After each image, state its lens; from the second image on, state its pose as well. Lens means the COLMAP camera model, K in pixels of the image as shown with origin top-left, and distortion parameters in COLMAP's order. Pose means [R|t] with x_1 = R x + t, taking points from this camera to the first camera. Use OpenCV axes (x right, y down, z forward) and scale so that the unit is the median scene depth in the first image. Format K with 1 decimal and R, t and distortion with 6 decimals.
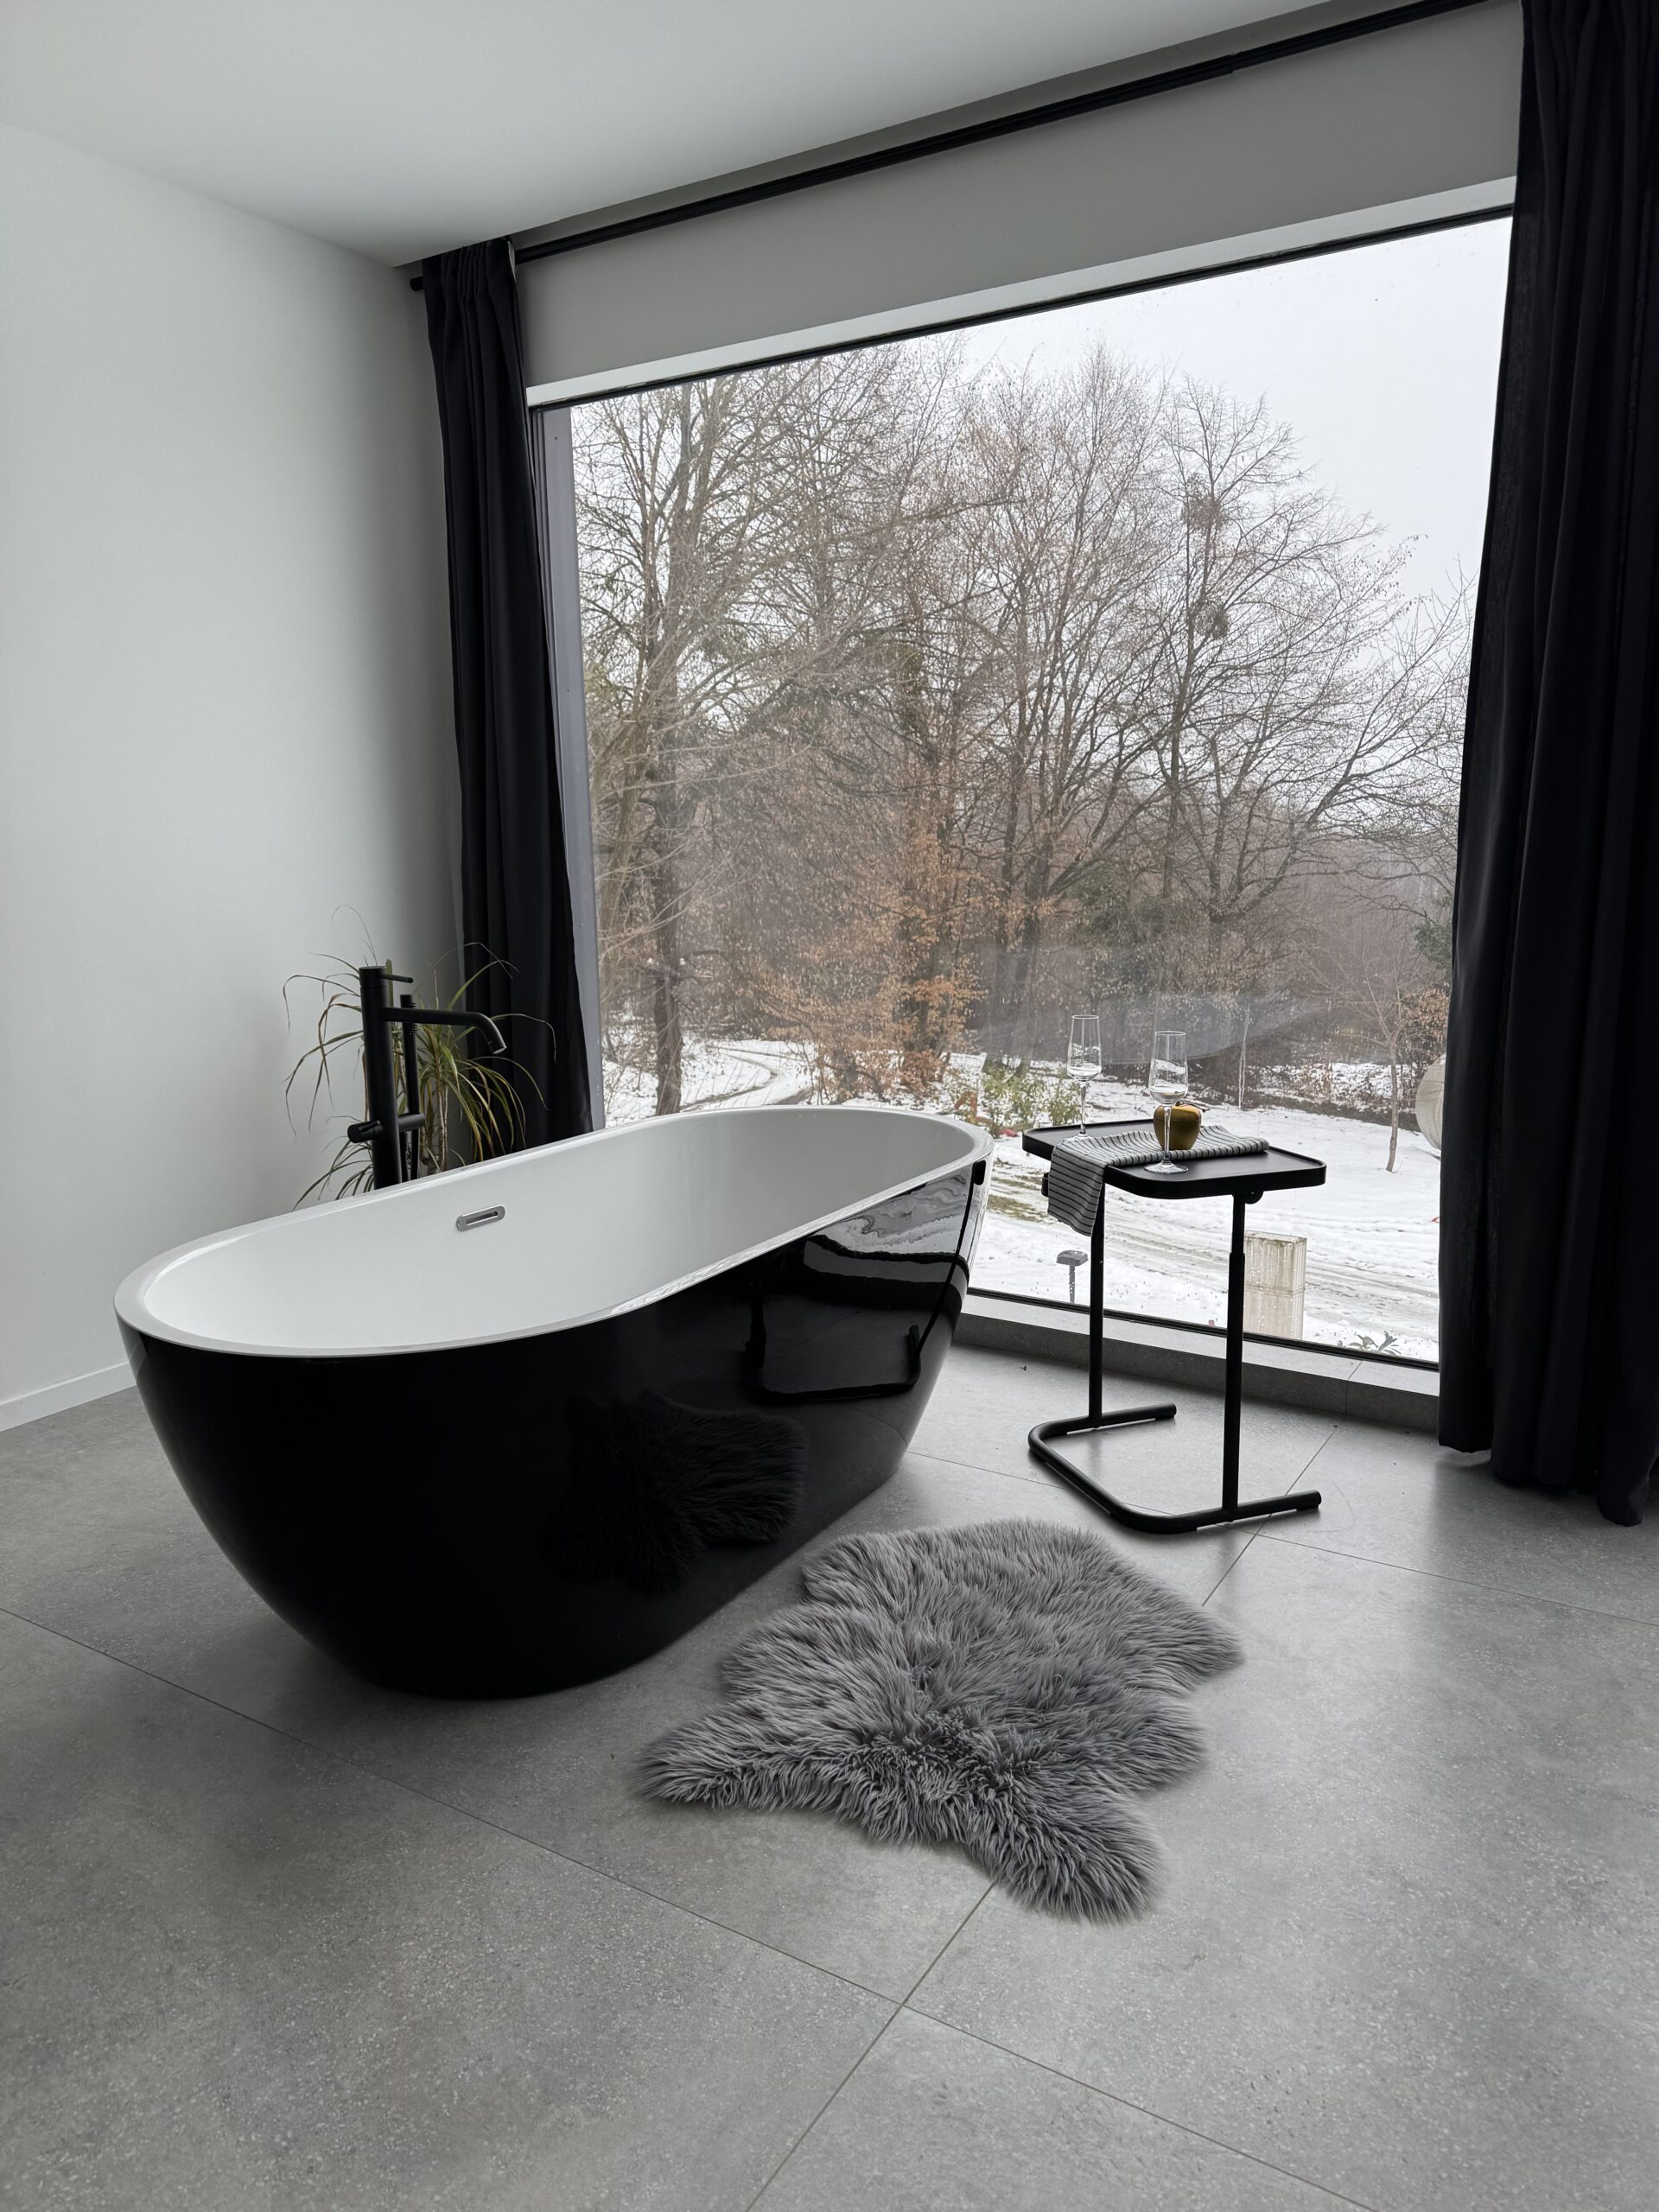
lens RADIAL K [[1548.9, 0, 824.9], [0, 1548.9, 1105.9], [0, 0, 1]] dist [0.002478, -0.026566]
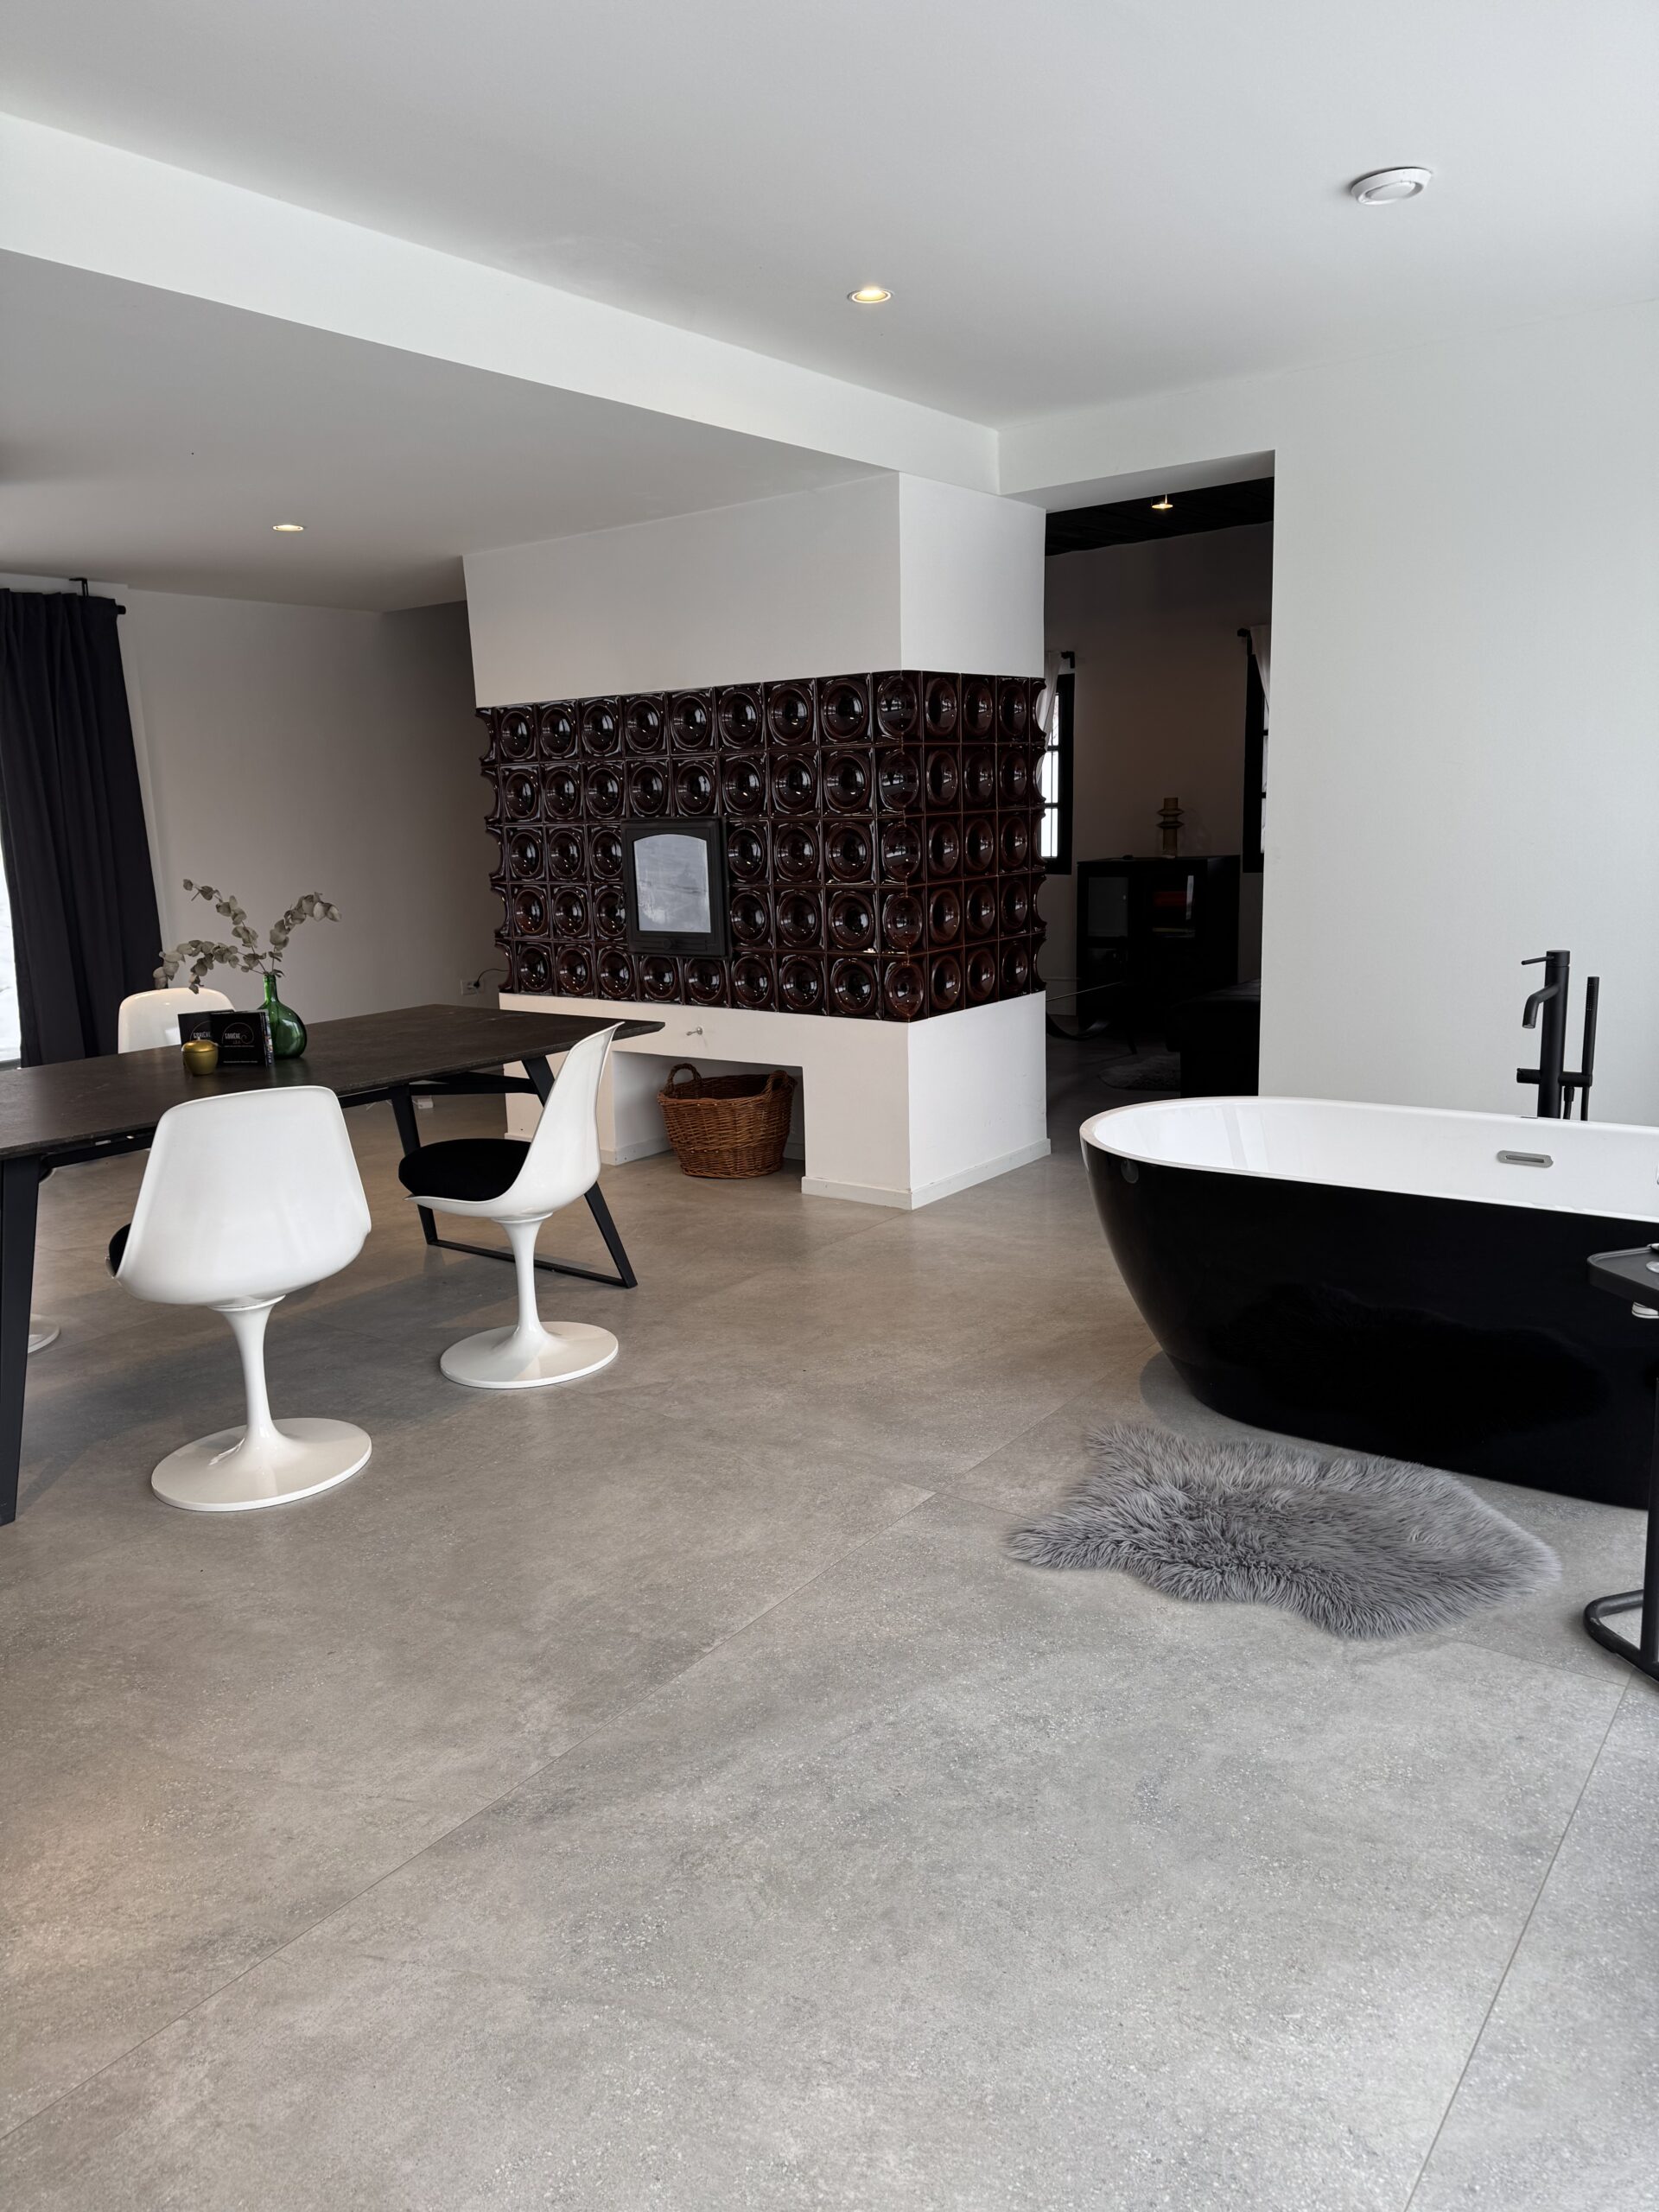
lens RADIAL K [[1548.9, 0, 822.1], [0, 1548.9, 1113.9], [0, 0, 1]] dist [0.002478, -0.026566]
pose [[-0.074560, 0.210620, -0.974721, 1.295730], [-0.176762, 0.959172, 0.220781, -0.172572], [0.981426, 0.188755, -0.034286, 0.621208]]
